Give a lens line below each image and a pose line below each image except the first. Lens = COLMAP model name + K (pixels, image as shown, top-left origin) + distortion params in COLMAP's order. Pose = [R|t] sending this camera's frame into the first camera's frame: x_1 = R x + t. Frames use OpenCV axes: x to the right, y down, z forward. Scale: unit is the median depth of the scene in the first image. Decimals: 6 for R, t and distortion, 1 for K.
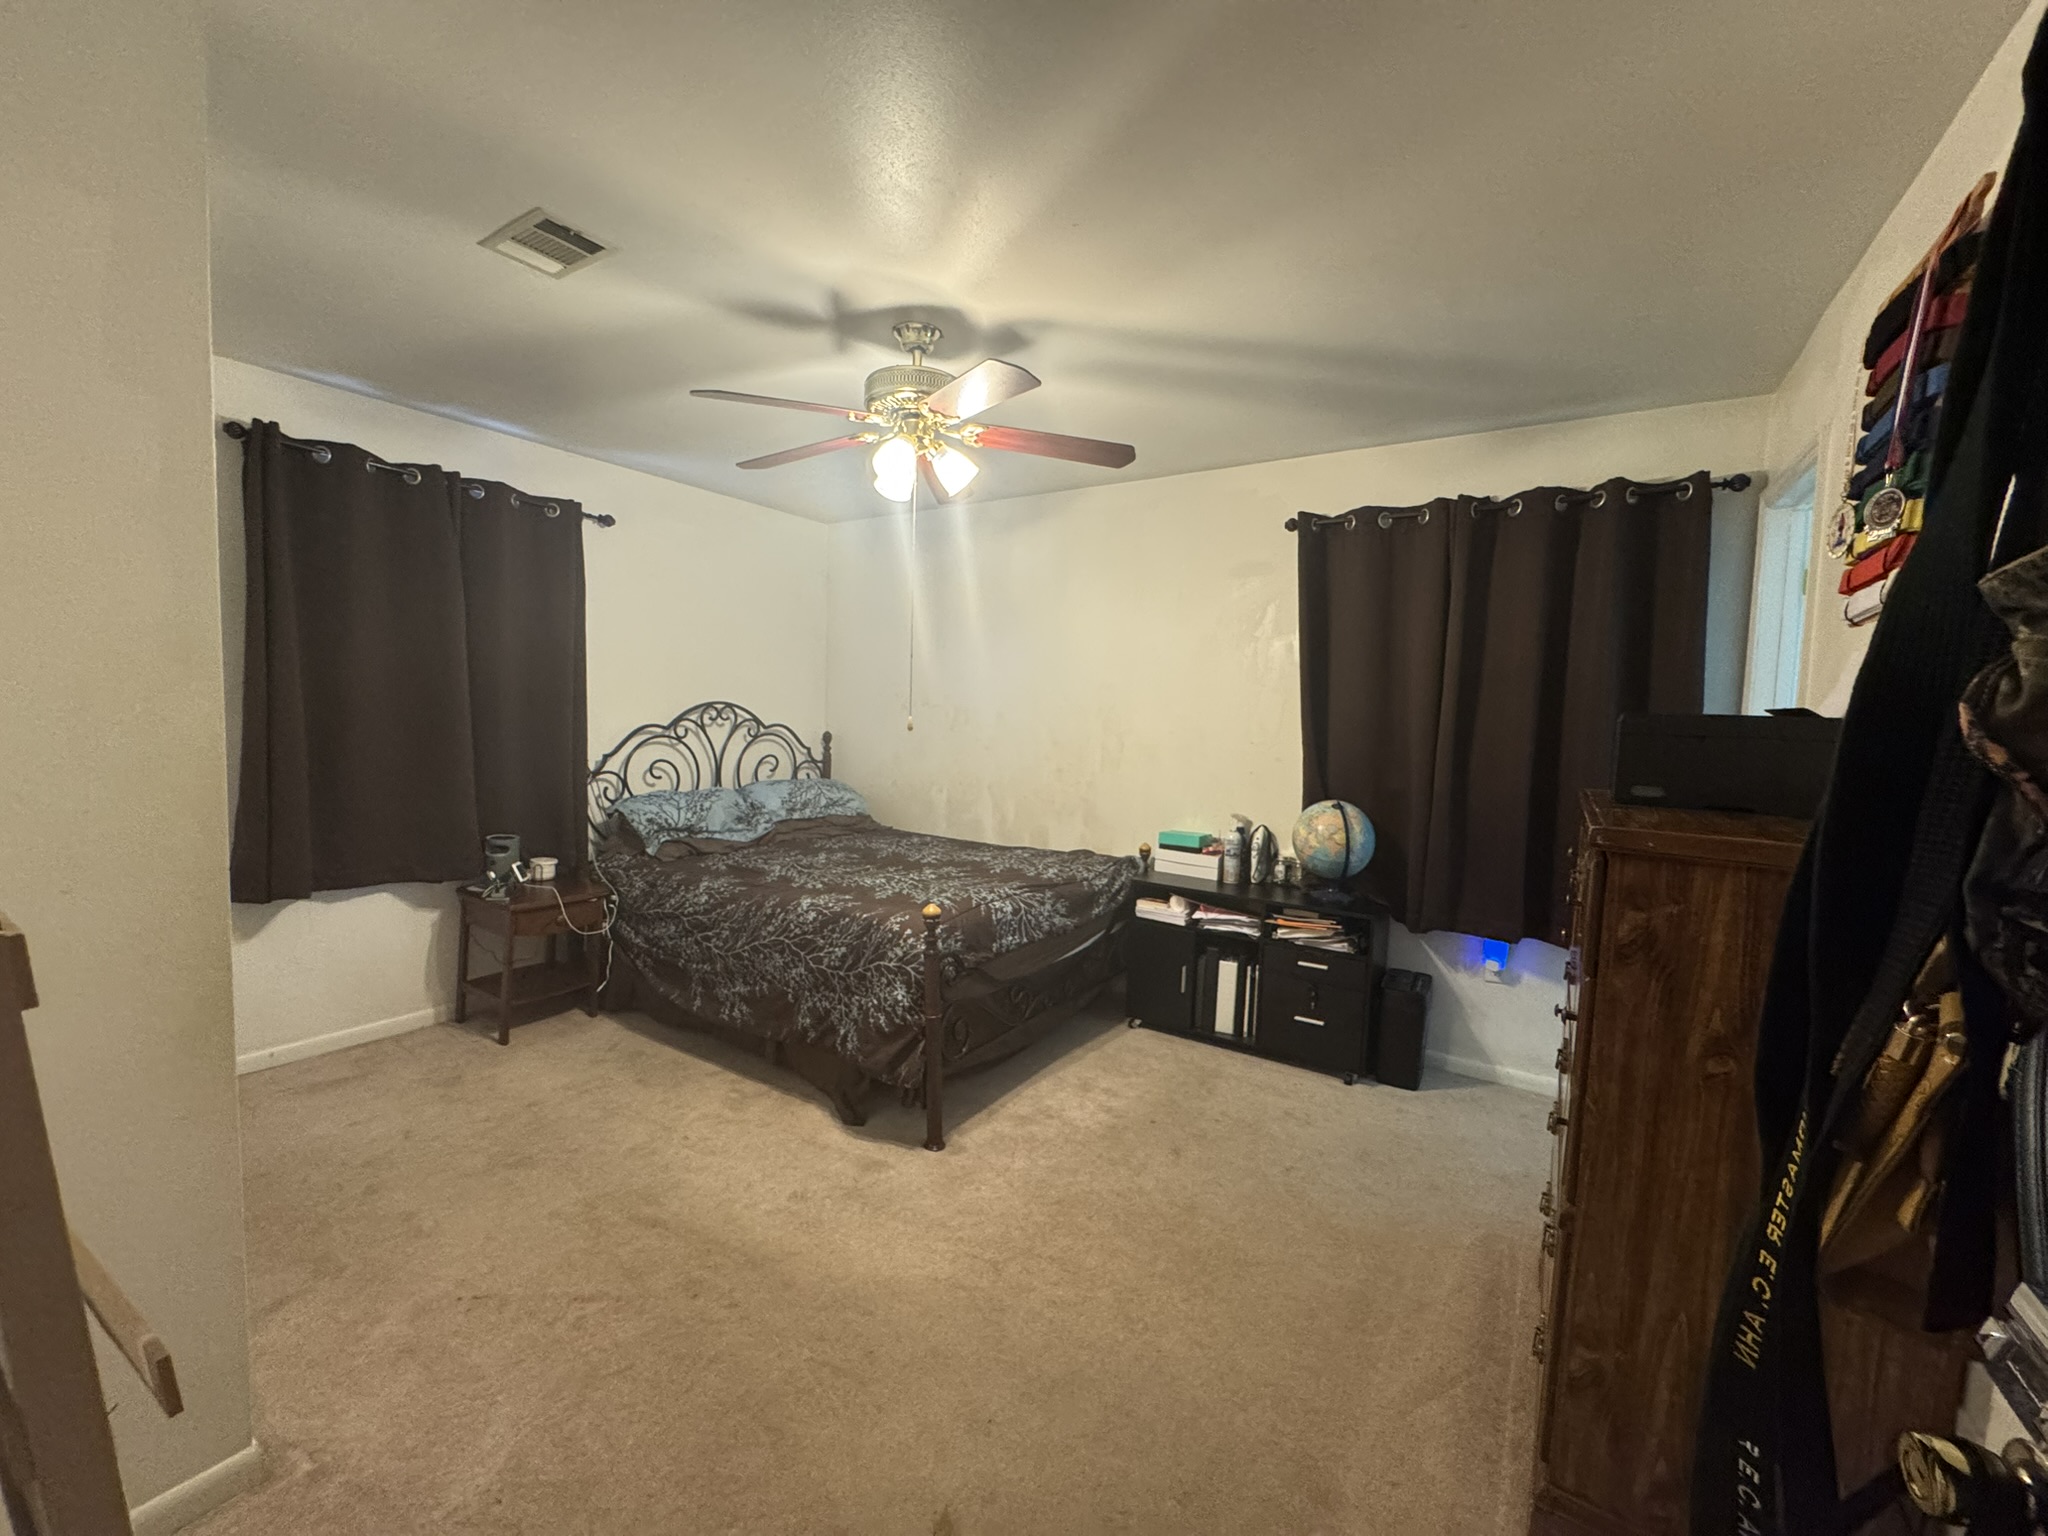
lens RADIAL K [[817.0, 0, 1027.0], [0, 817.0, 769.0], [0, 0, 1]] dist [-0.002695, 0.000535]
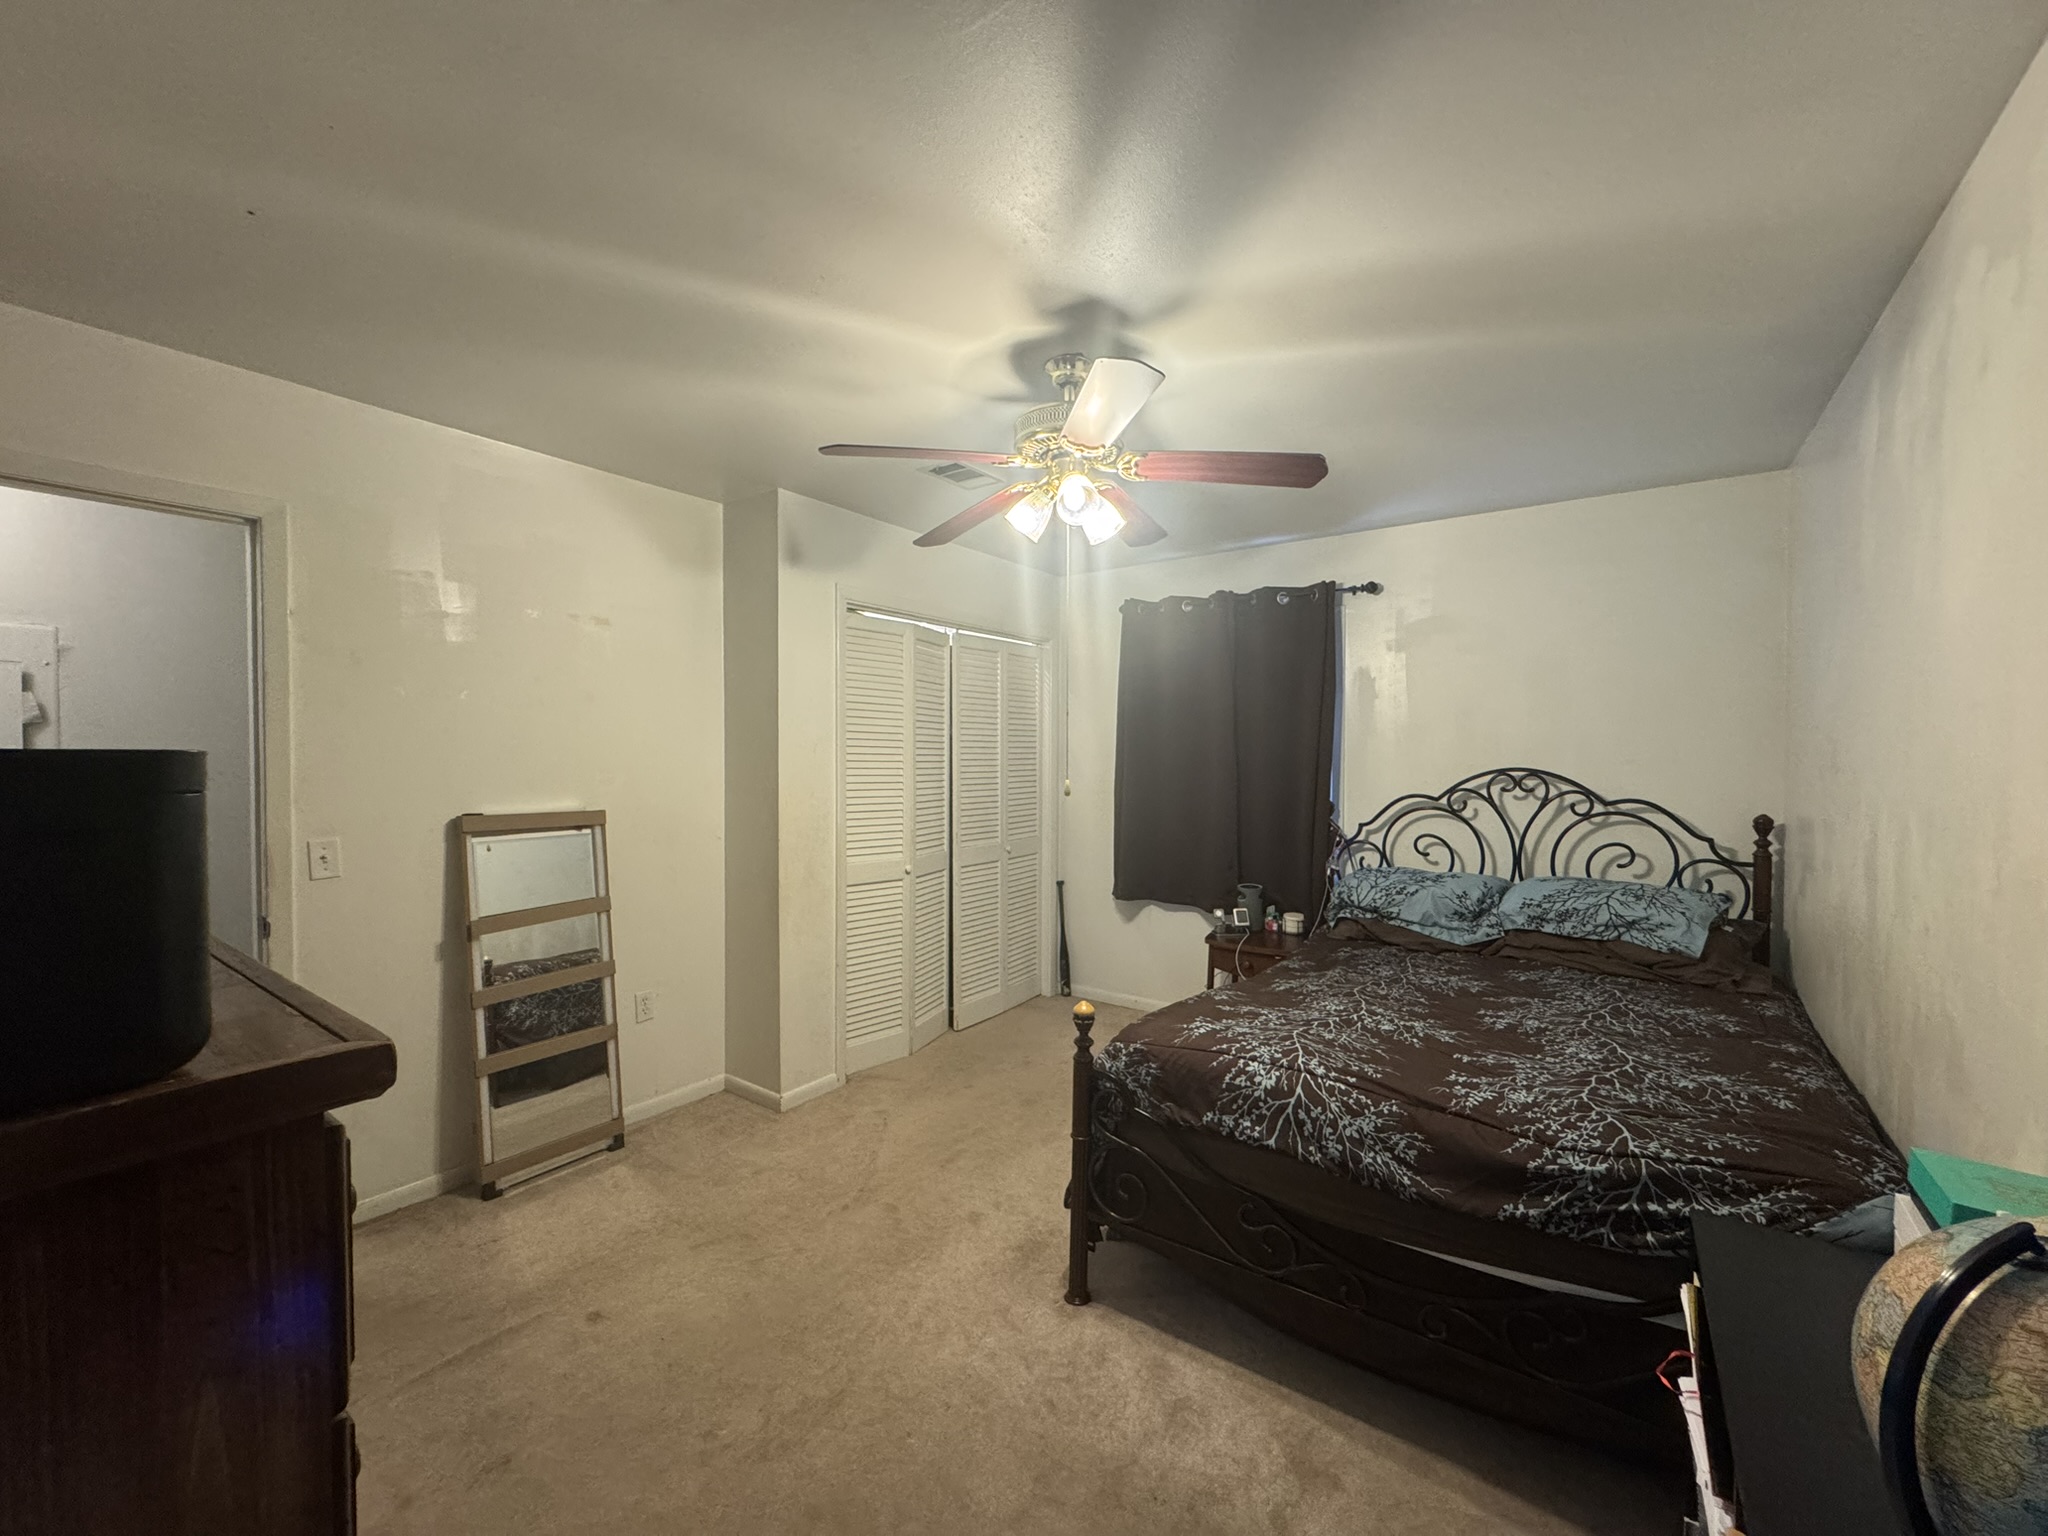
lens RADIAL K [[817.0, 0, 1022.6], [0, 817.0, 770.0], [0, 0, 1]] dist [-0.002695, 0.000535]
pose [[-0.045598, -0.014632, -0.998853, 0.616338], [-0.077832, 0.996905, -0.011051, -0.049656], [0.995923, 0.077238, -0.046596, 0.802696]]
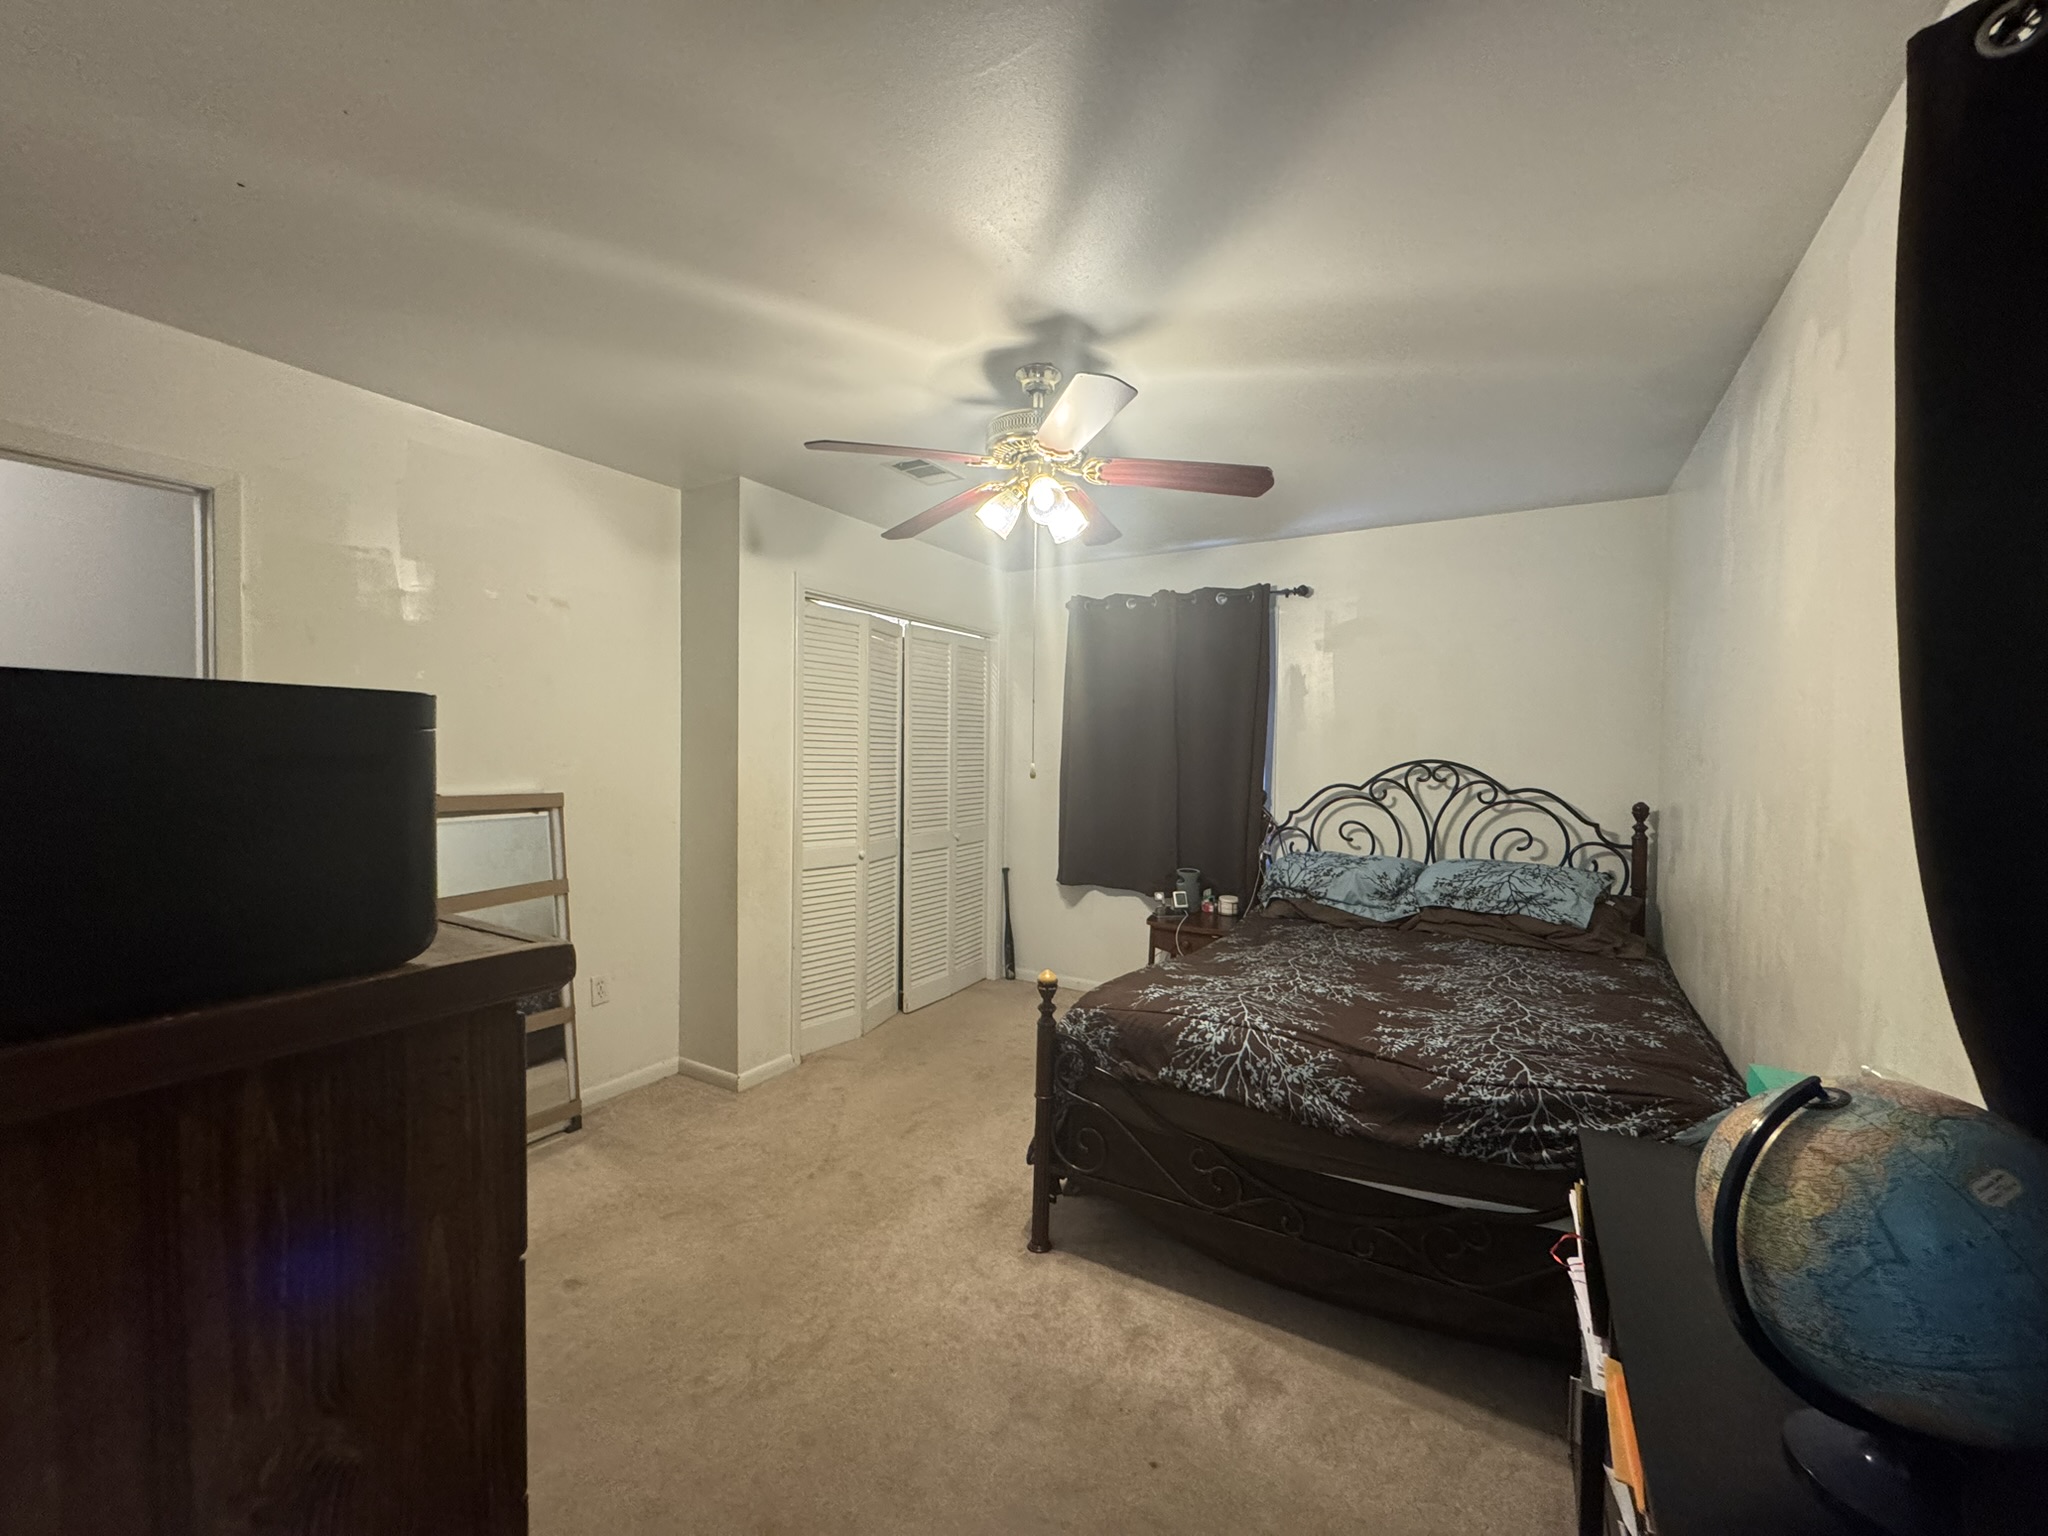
lens RADIAL K [[817.0, 0, 1022.4], [0, 817.0, 769.5], [0, 0, 1]] dist [-0.002695, 0.000535]
pose [[0.041548, -0.010331, -0.999083, 0.661983], [-0.084678, 0.996312, -0.013823, -0.034580], [0.995542, 0.085175, 0.040520, 0.768235]]
